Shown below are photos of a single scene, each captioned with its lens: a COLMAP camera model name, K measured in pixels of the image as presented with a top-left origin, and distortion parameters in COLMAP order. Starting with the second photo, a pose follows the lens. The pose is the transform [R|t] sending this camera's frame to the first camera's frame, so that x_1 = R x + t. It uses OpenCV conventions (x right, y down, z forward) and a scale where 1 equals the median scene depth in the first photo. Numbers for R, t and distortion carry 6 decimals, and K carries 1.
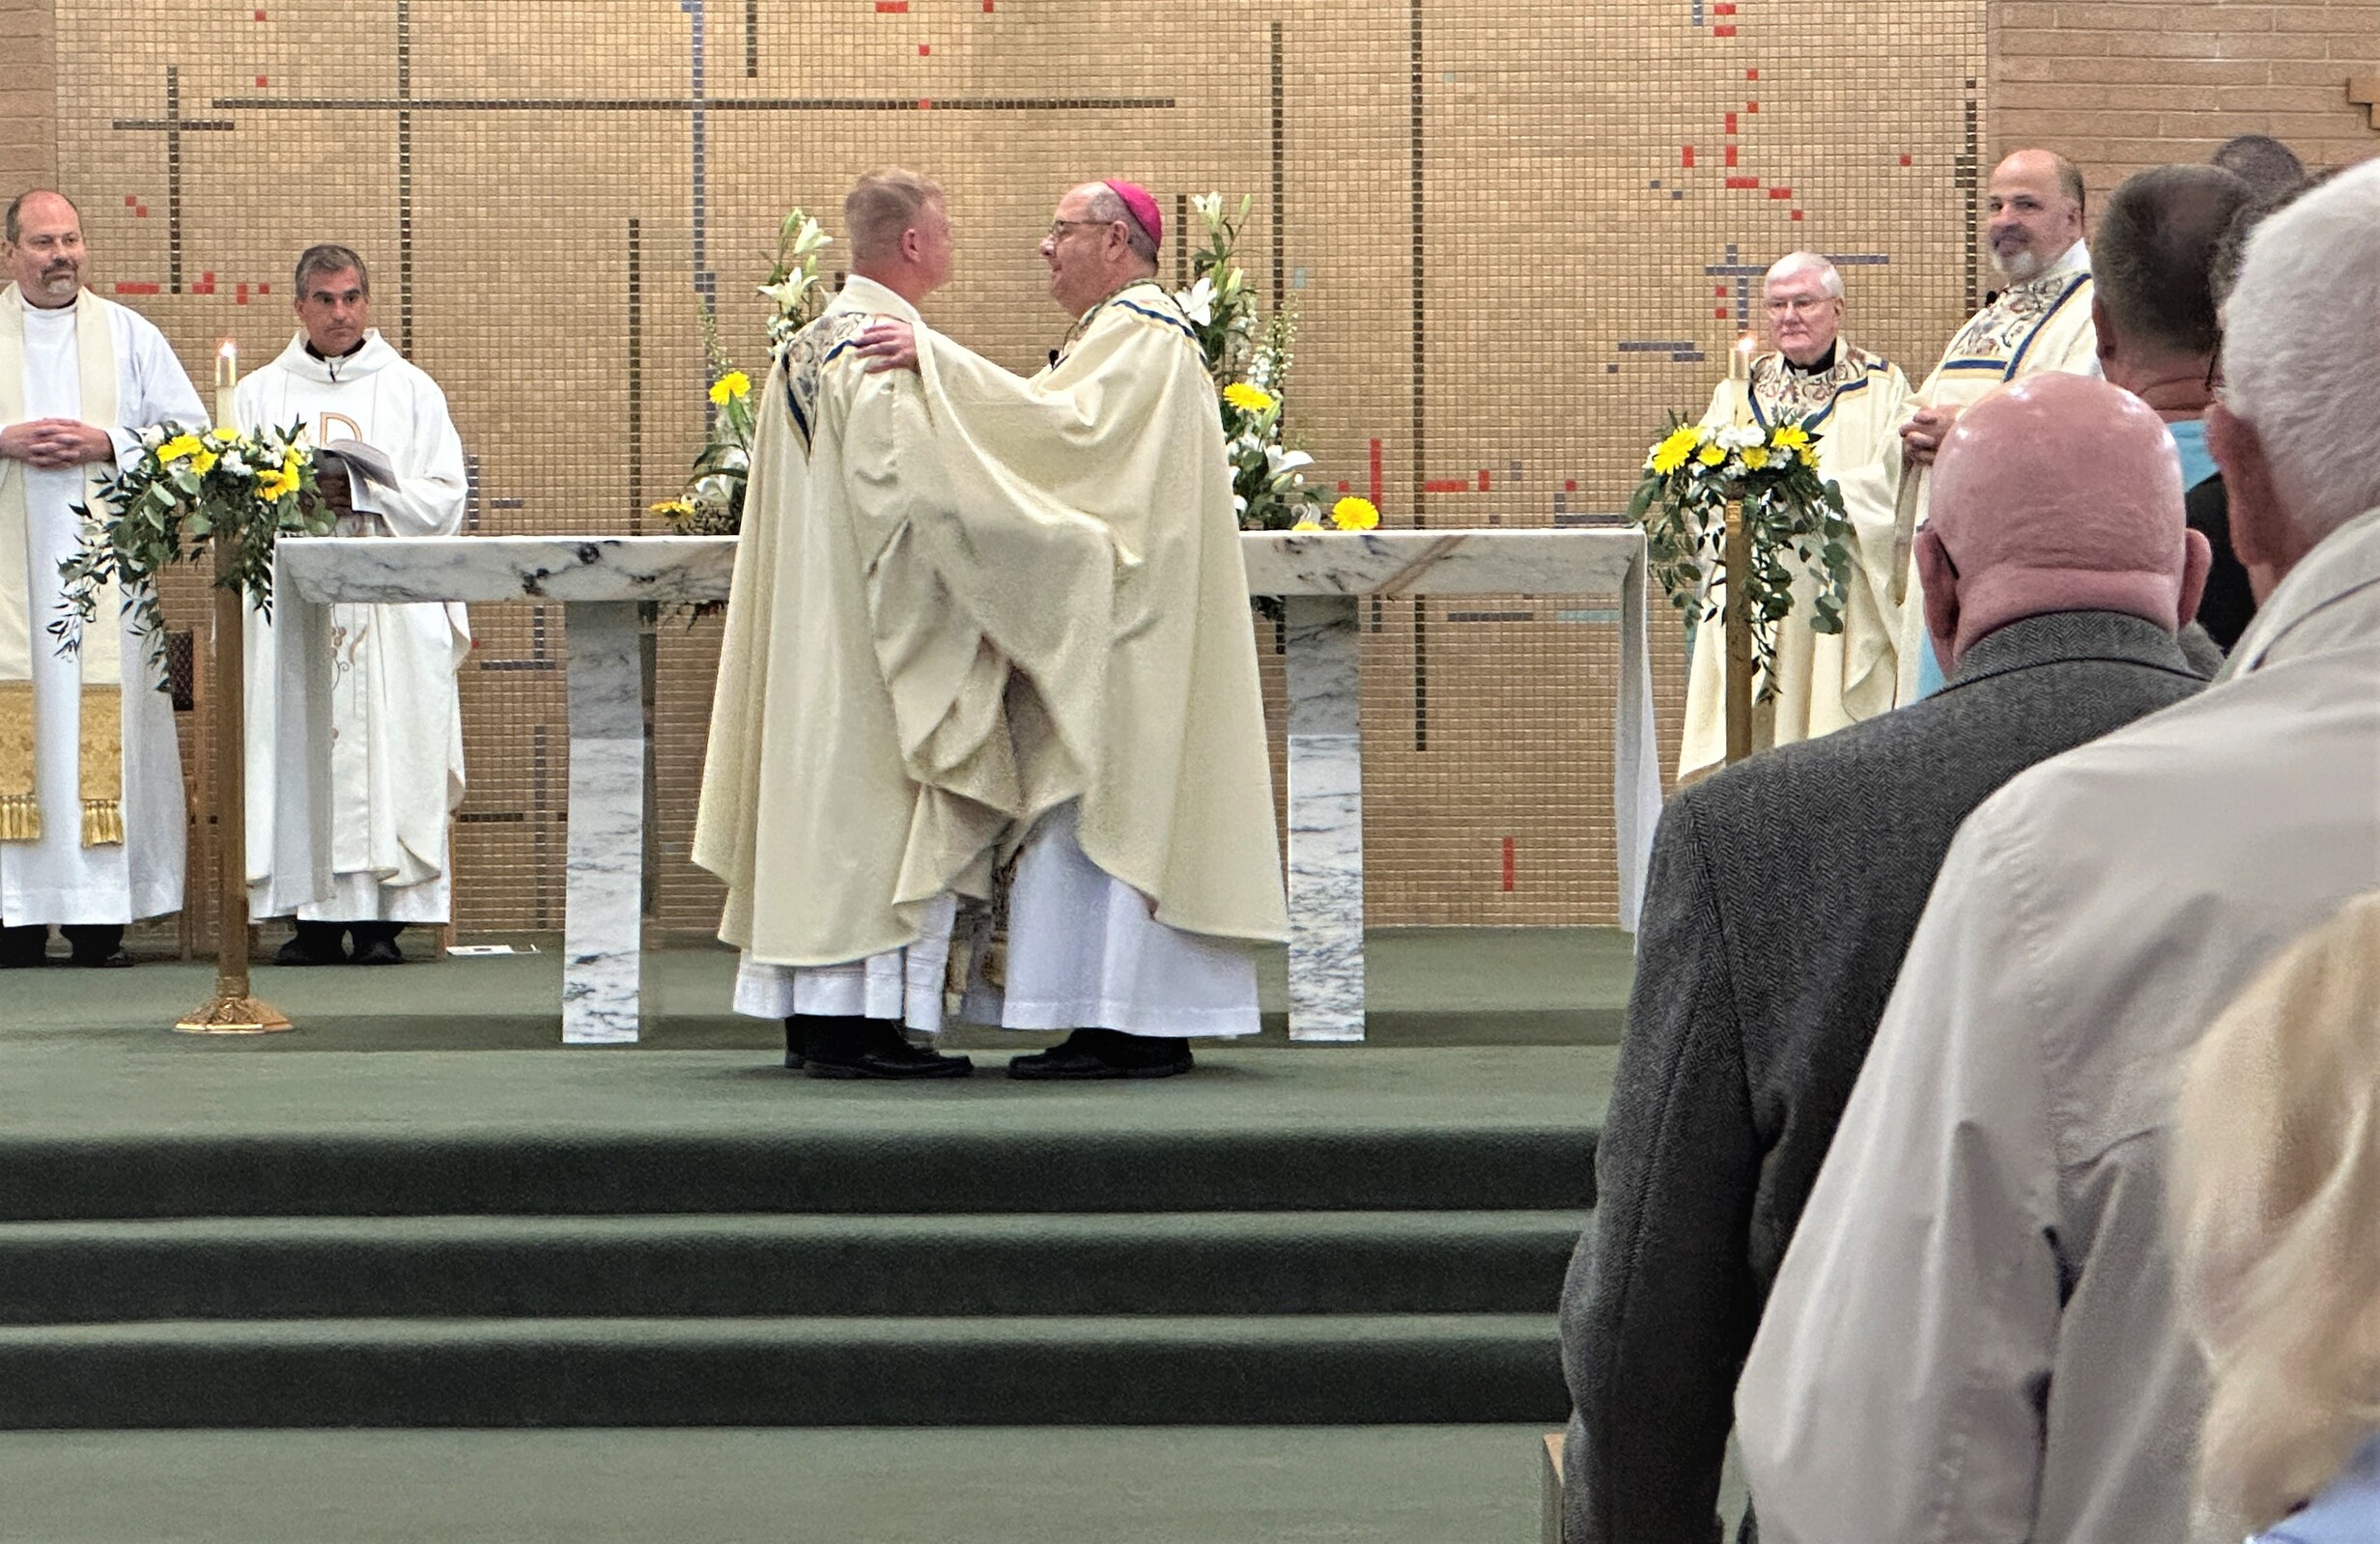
lens RADIAL K [[8440.9, 0, 1199.8], [0, 8440.9, 778.0], [0, 0, 1]] dist [-0.199733, 0.000000]
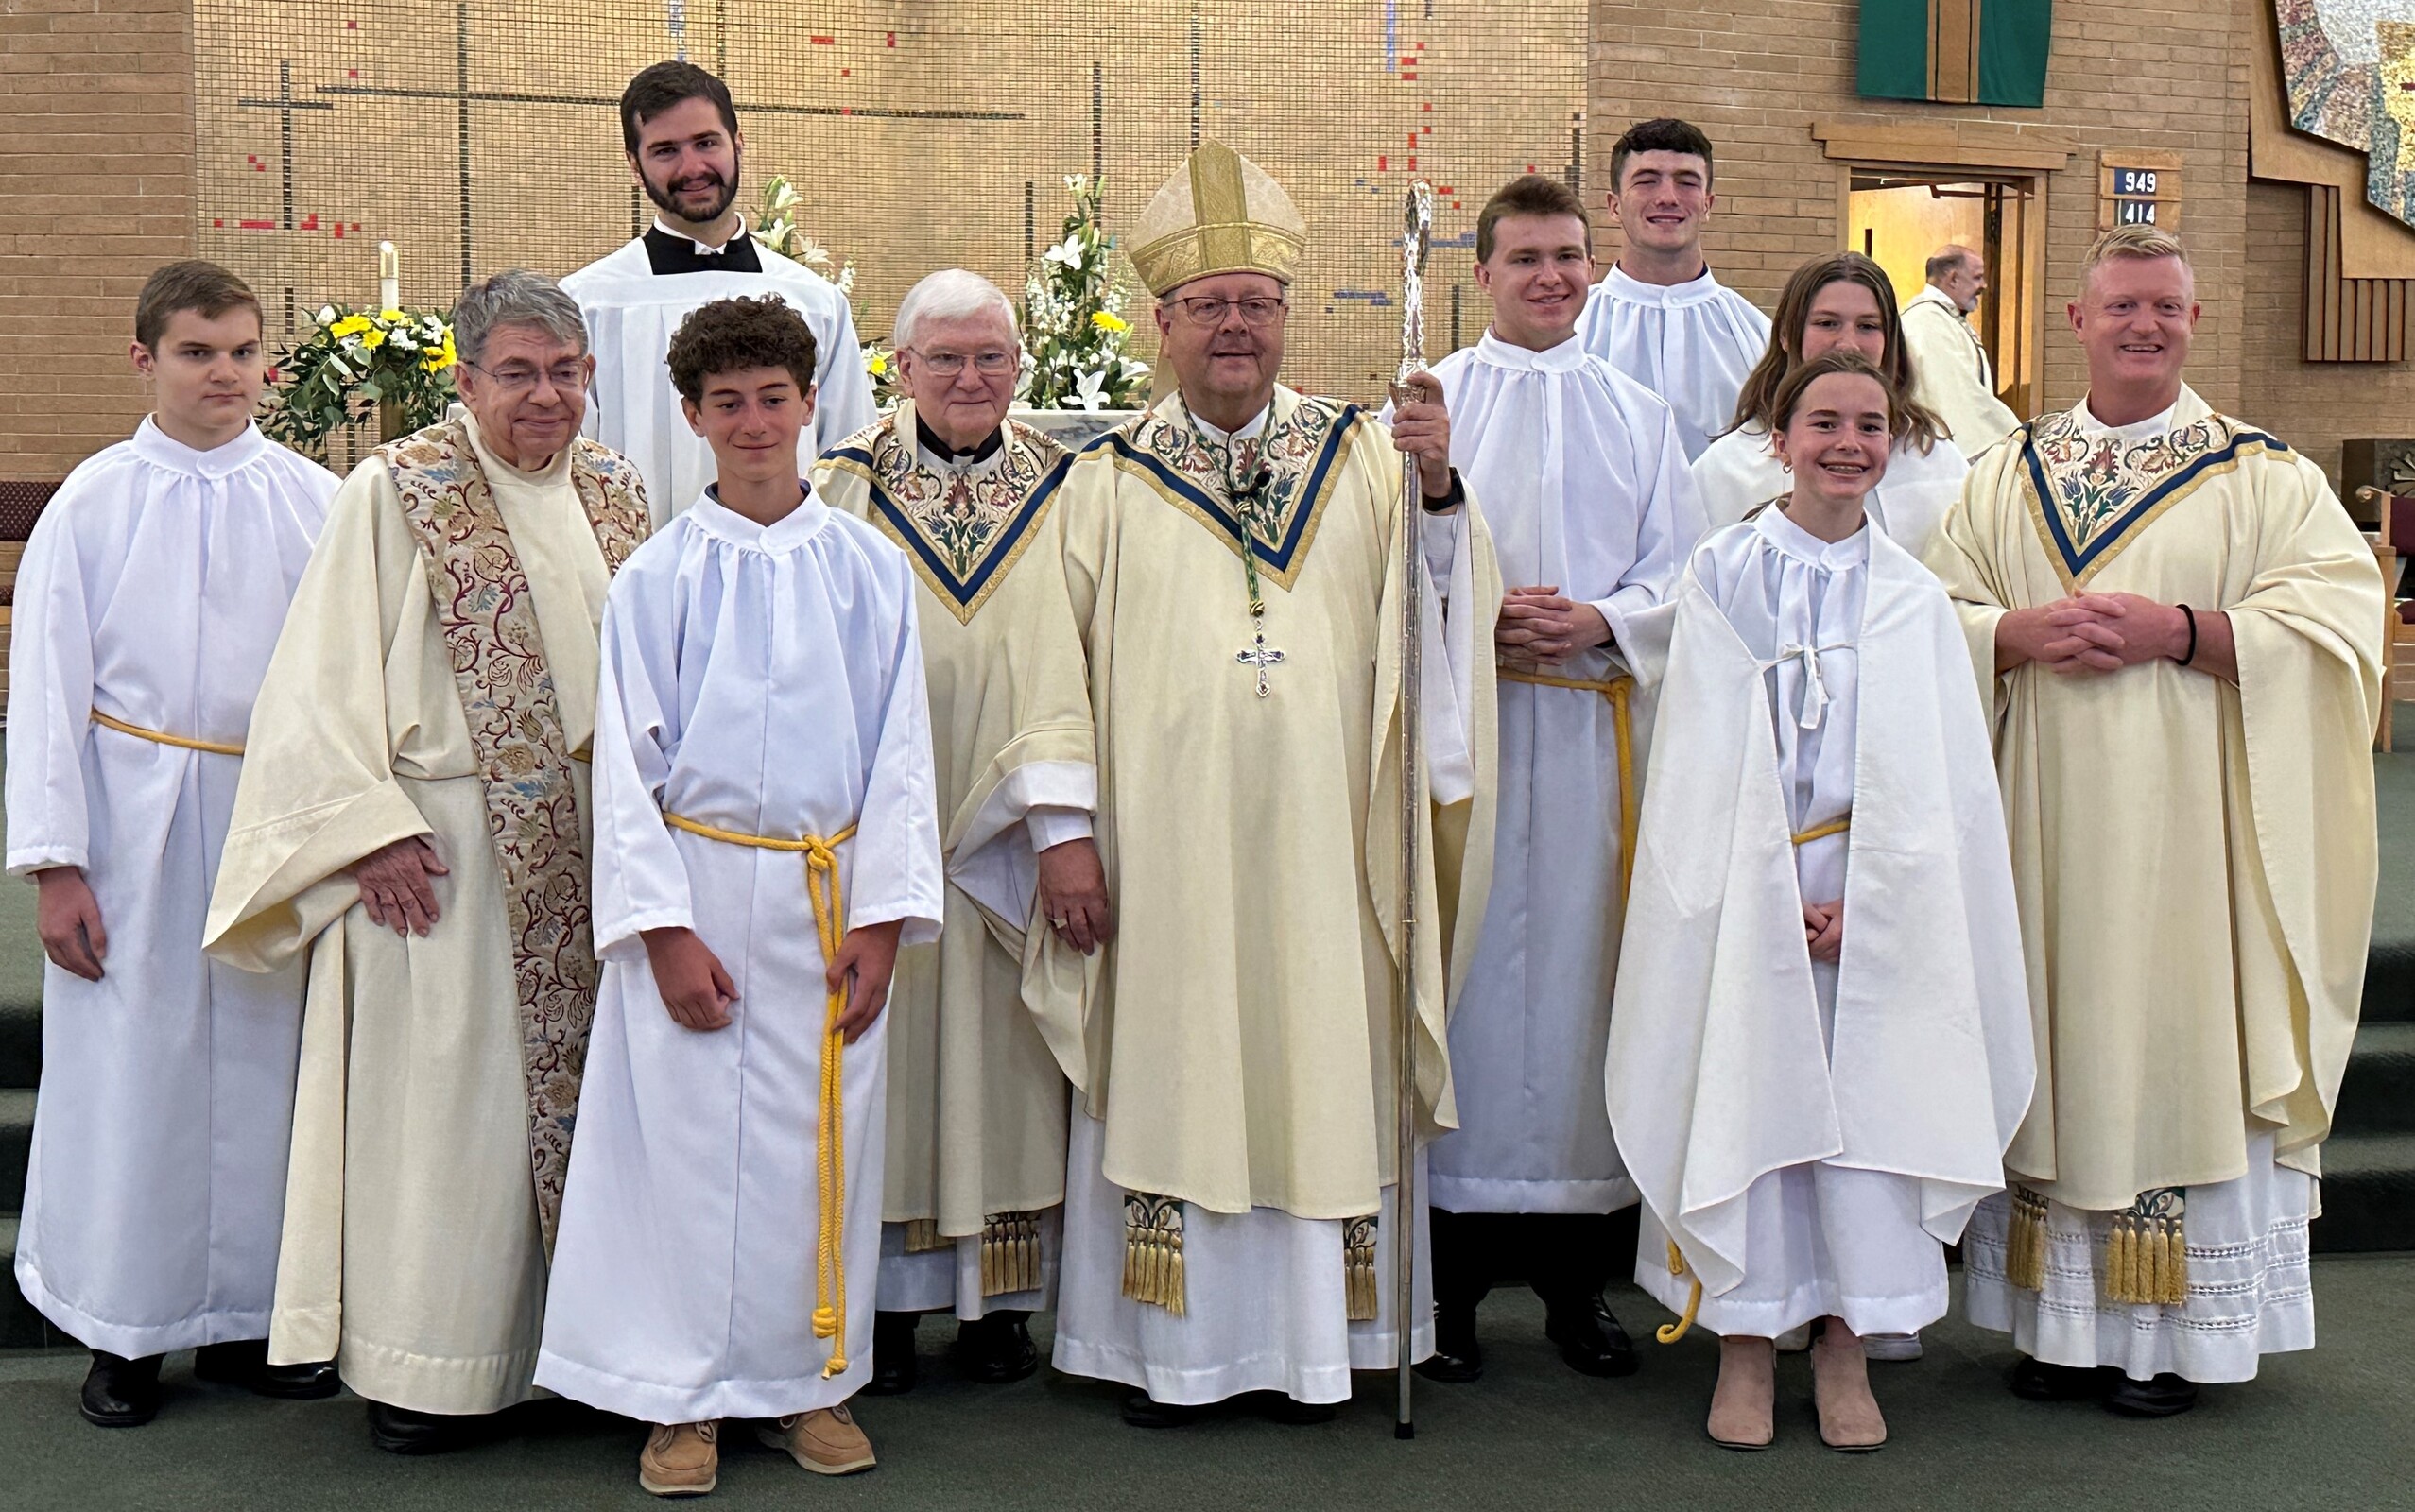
lens RADIAL K [[3514.9, 0, 1292.2], [0, 3514.9, 587.4], [0, 0, 1]] dist [0.130837, 0.000000]
pose [[0.982400, 0.006555, 0.186672, -0.069370], [-0.009311, 0.999860, 0.013892, -0.009197], [-0.186555, -0.015386, 0.982324, 0.405668]]
